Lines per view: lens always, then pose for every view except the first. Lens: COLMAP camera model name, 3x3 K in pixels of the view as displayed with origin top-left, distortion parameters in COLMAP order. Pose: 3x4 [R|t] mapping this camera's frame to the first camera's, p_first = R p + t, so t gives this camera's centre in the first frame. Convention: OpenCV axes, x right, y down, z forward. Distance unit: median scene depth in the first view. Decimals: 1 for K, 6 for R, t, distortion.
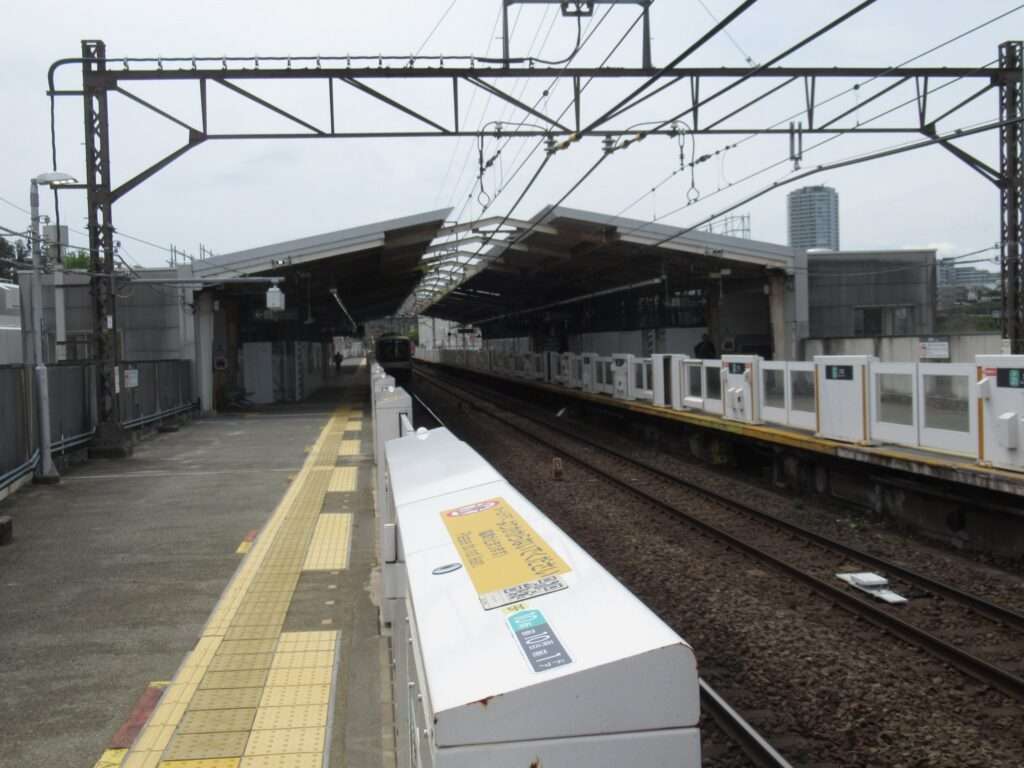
lens RADIAL K [[1134.0, 0, 507.2], [0, 1134.0, 392.1], [0, 0, 1]] dist [-0.017268, -0.002191]
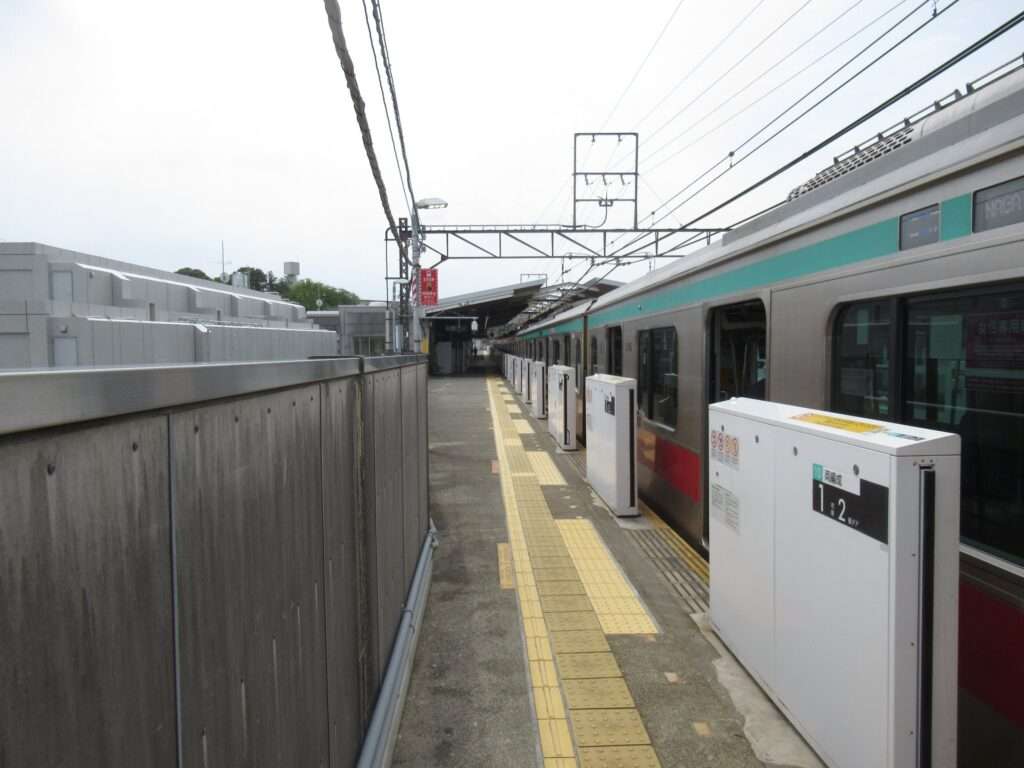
lens RADIAL K [[766.1, 0, 512.0], [0, 766.1, 384.0], [0, 0, 1]] dist [0.004621, 0.000576]
pose [[0.996213, 0.026064, -0.082953, 0.010490], [-0.025057, 0.999600, 0.013150, 0.016155], [0.083263, -0.011021, 0.996467, -0.598139]]
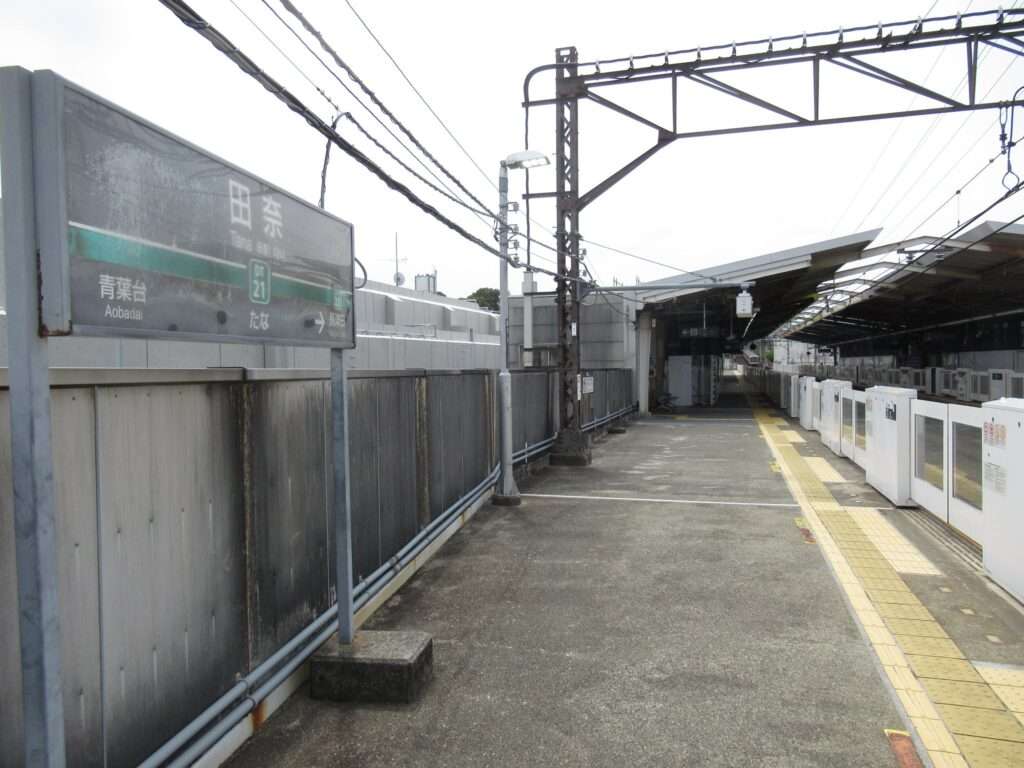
lens RADIAL K [[766.1, 0, 512.0], [0, 766.1, 384.0], [0, 0, 1]] dist [0.004621, 0.000576]
pose [[0.921110, 0.026426, -0.388405, -0.134603], [-0.030522, 0.999525, -0.004378, -0.008730], [0.388105, 0.015888, 0.921478, 0.347862]]
